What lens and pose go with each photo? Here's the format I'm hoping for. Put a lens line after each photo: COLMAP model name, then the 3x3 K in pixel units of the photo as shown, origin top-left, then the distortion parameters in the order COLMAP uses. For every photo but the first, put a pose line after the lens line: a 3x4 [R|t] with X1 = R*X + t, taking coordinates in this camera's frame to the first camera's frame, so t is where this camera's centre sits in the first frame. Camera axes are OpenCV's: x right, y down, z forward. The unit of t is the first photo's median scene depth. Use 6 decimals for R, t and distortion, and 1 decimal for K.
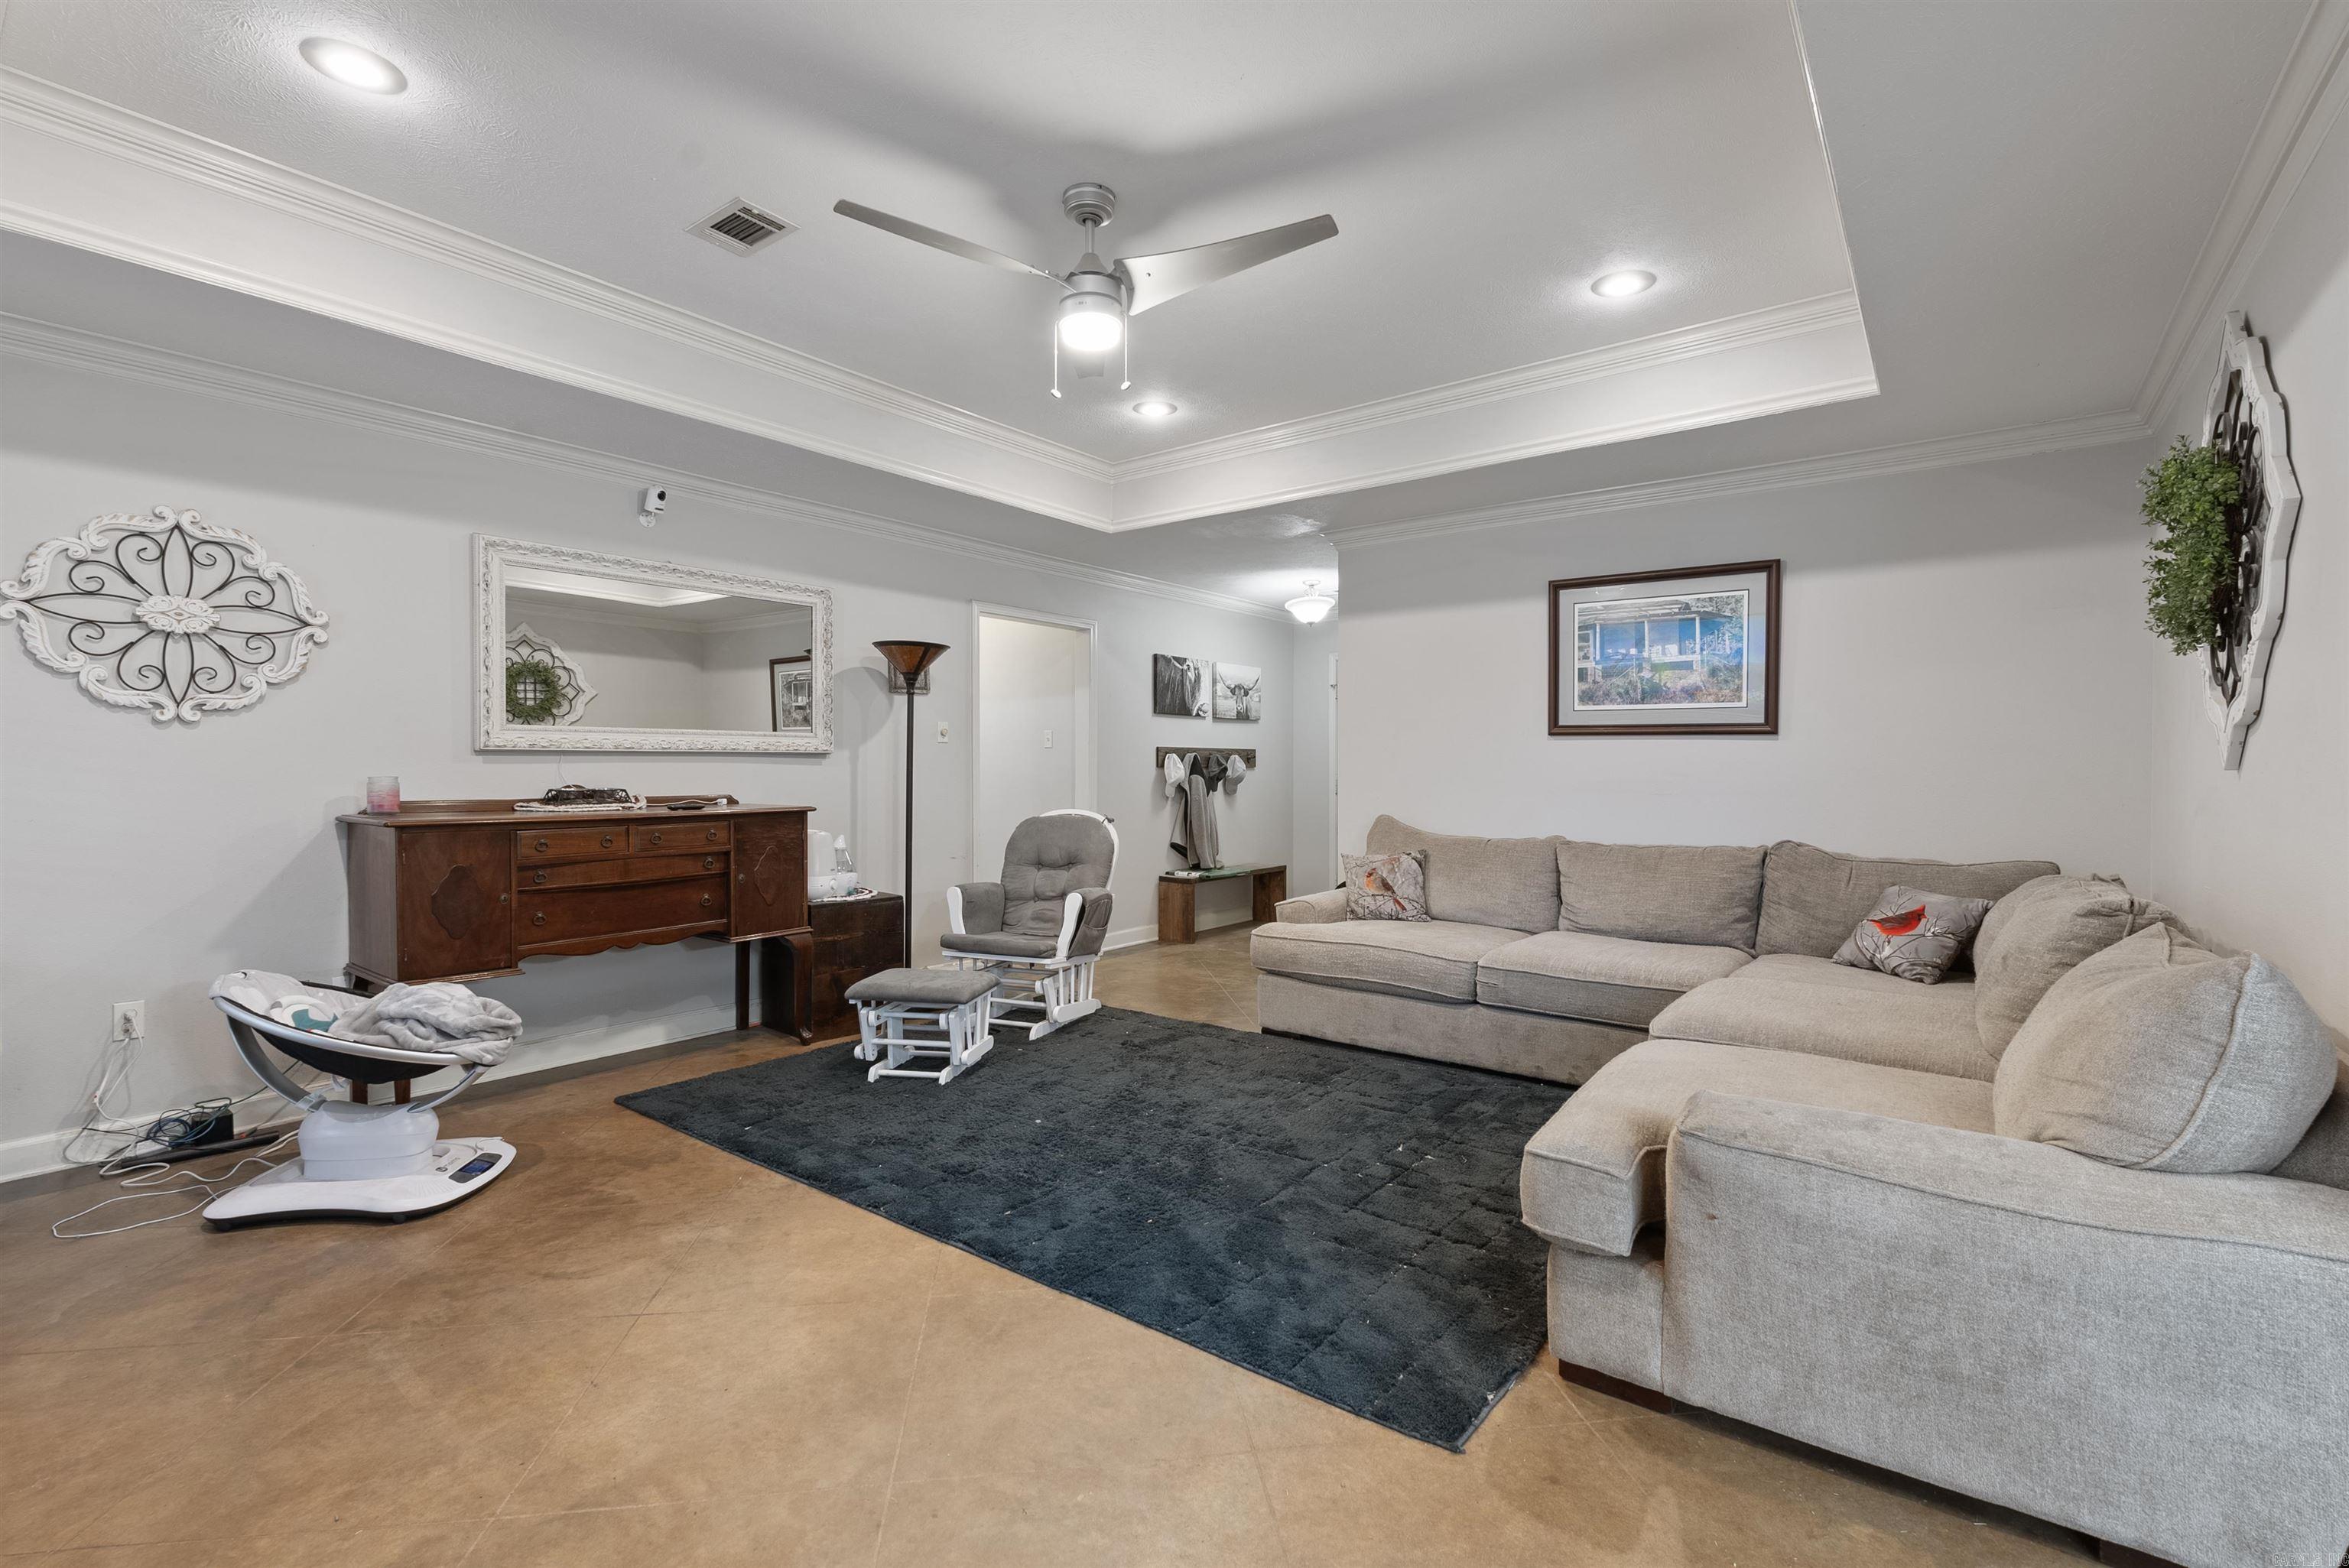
lens RADIAL K [[1061.0, 0, 1177.2], [0, 1061.0, 771.3], [0, 0, 1]] dist [-0.004684, -0.000051]
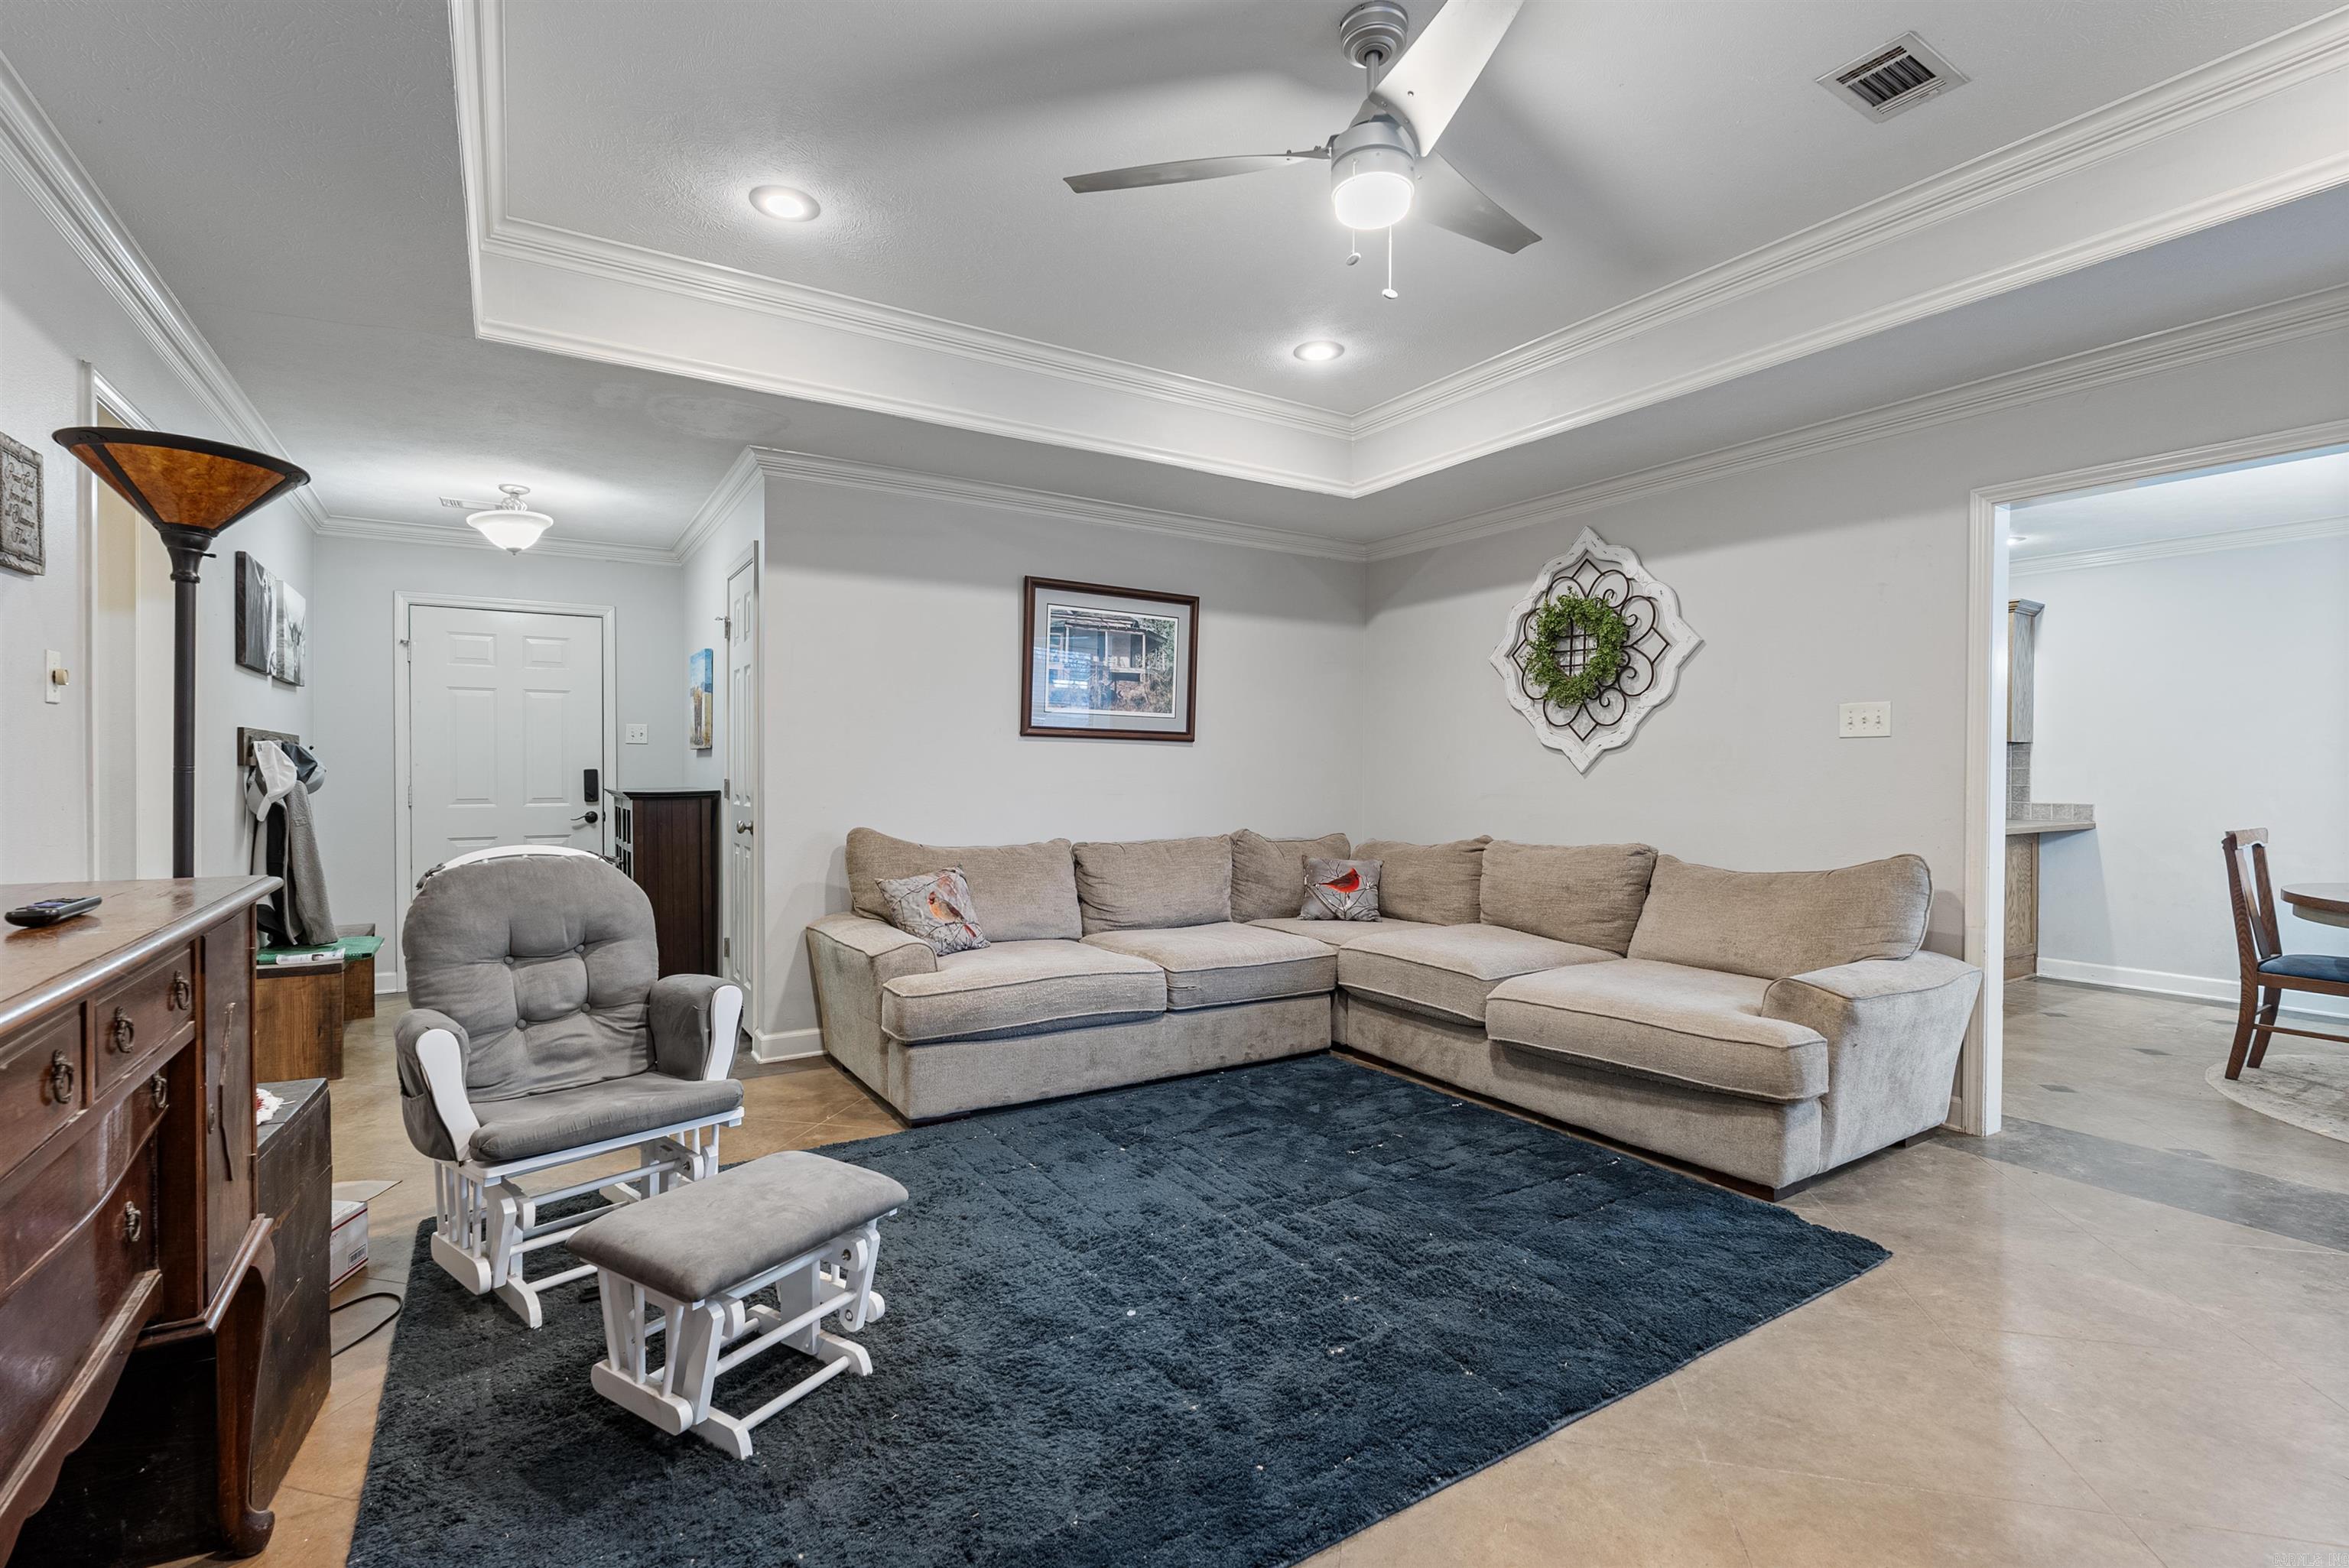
lens RADIAL K [[1088.1, 0, 1189.8], [0, 1088.1, 776.2], [0, 0, 1]] dist [-0.005490, -0.000102]
pose [[0.328540, -0.004187, 0.944481, -0.569005], [-0.000046, 0.999990, 0.004449, -0.001797], [-0.944490, -0.001505, 0.328537, 0.568205]]
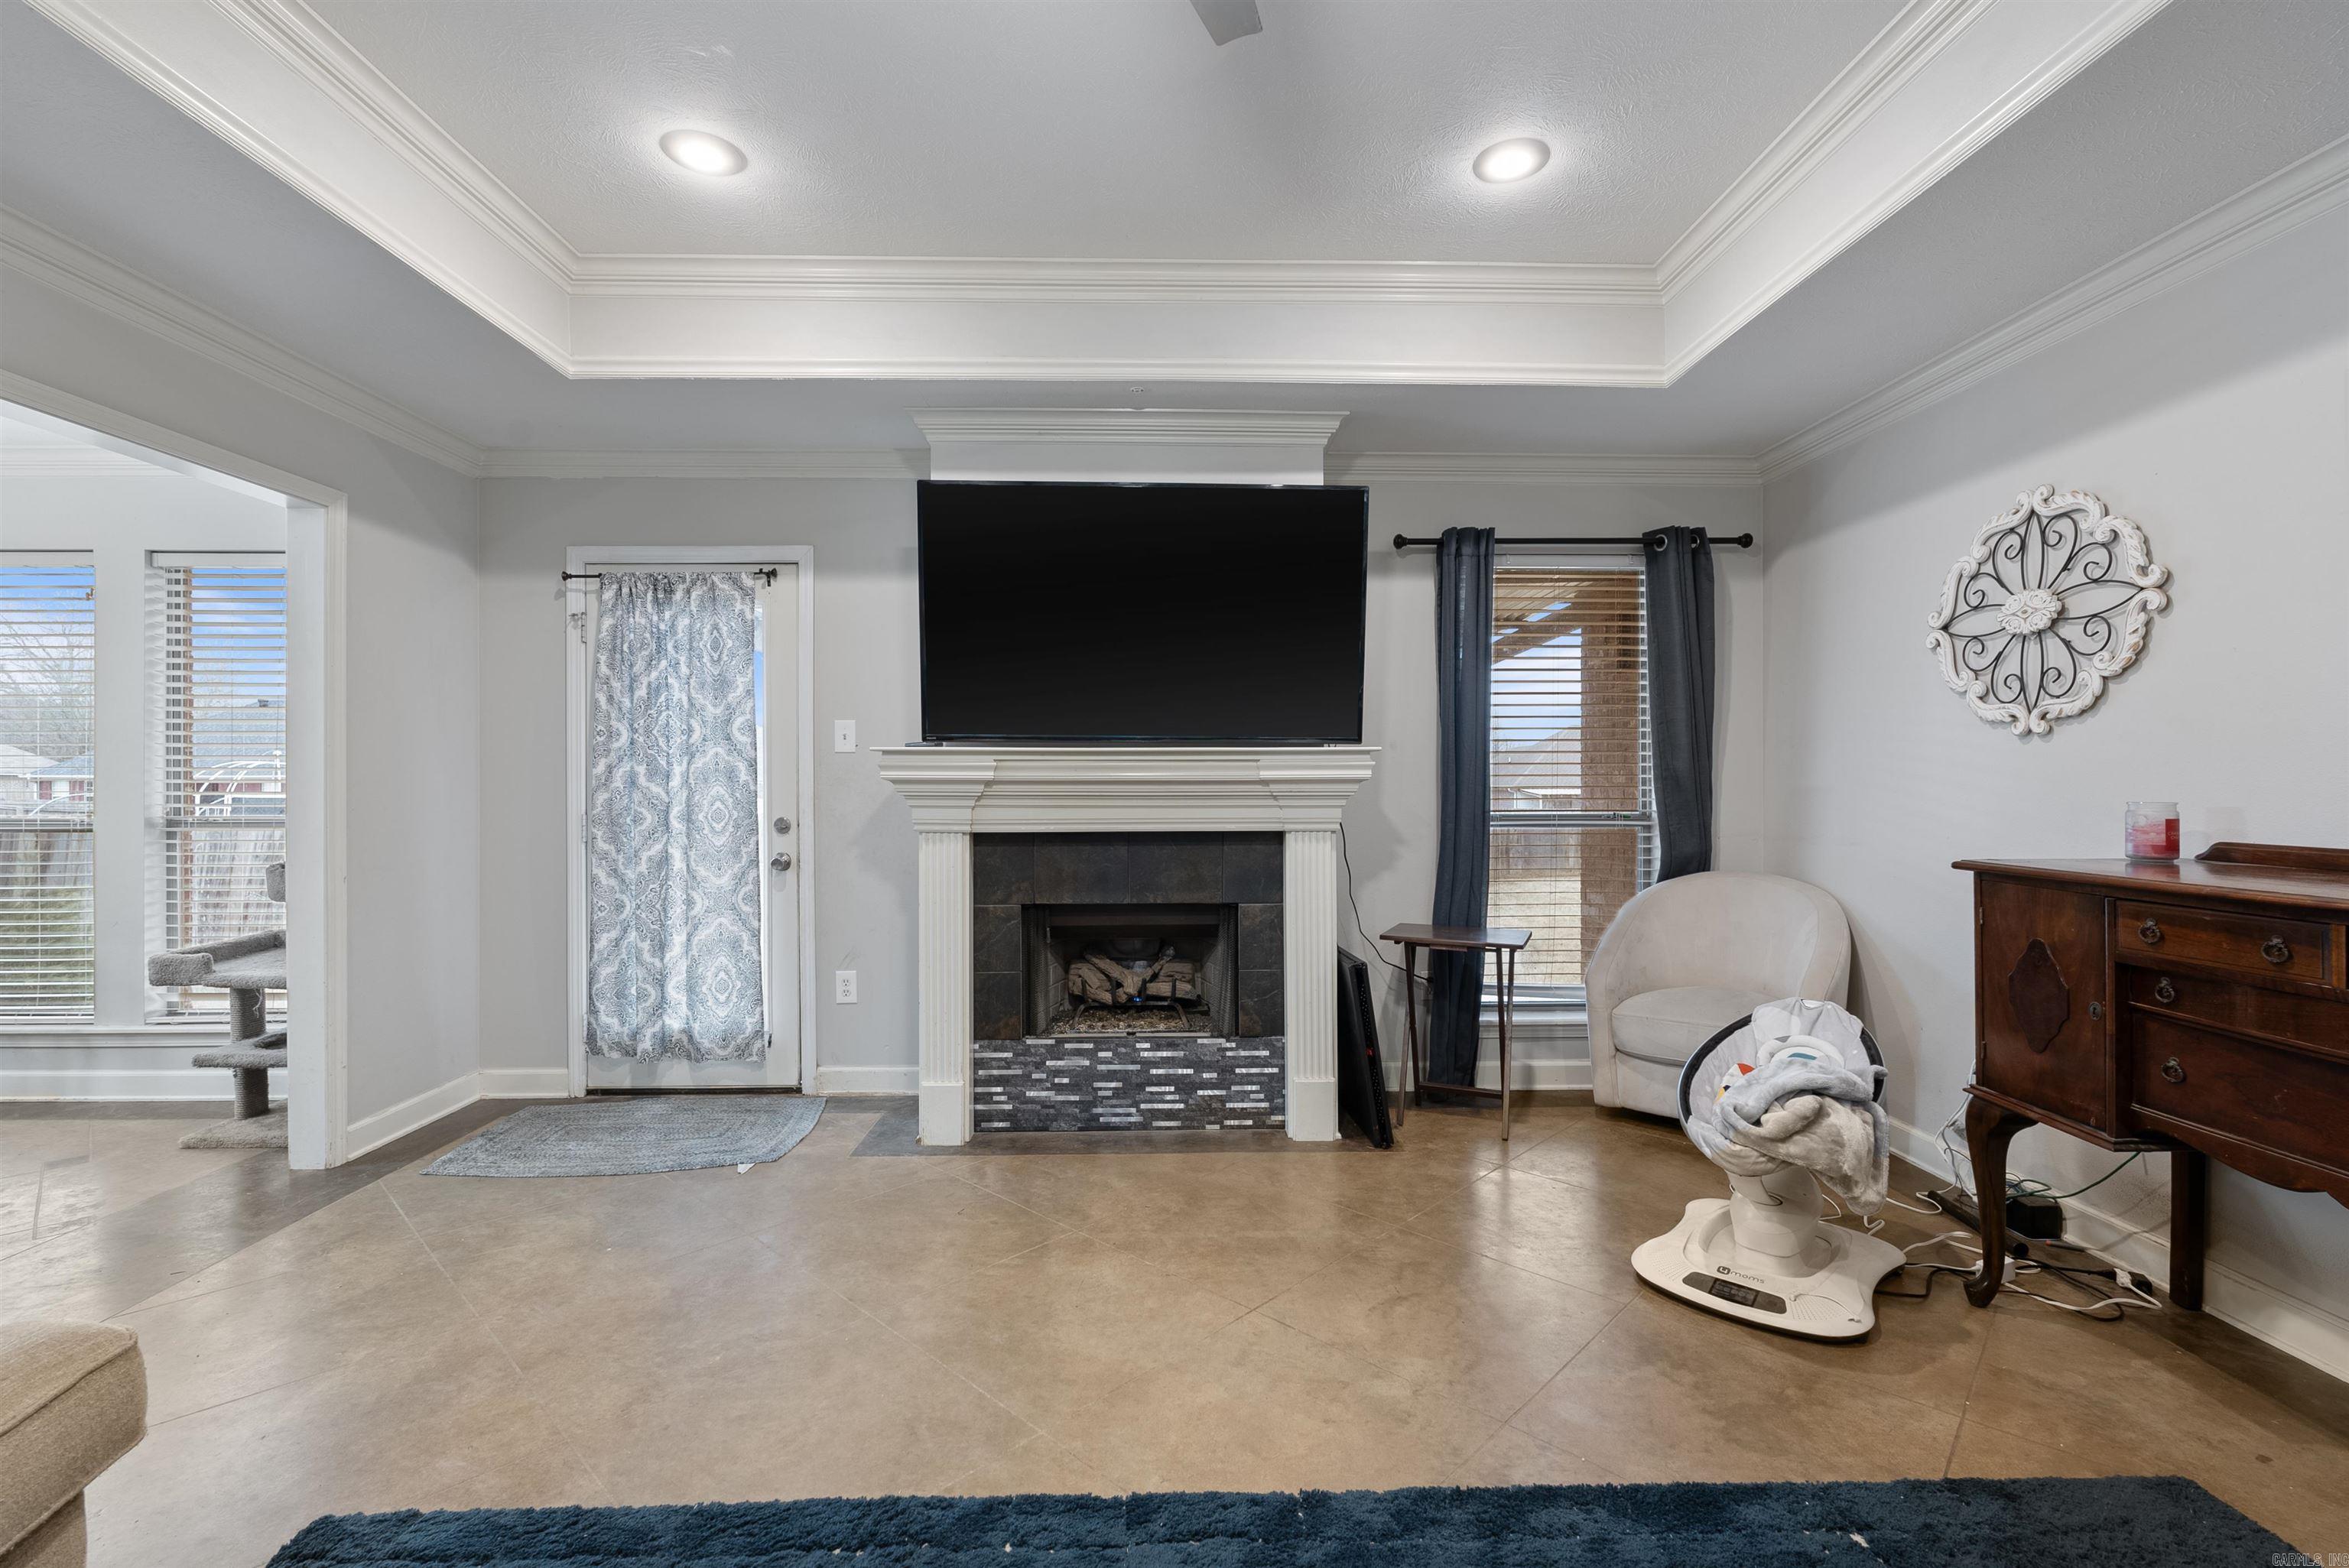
lens RADIAL K [[1029.8, 0, 1169.6], [0, 1029.8, 786.3], [0, 0, 1]] dist [-0.000311, -0.004366]
pose [[-0.779259, -0.000128, -0.626702, 0.098094], [-0.002647, 0.999992, 0.003087, -0.003627], [0.626697, 0.004065, -0.779253, 0.871425]]
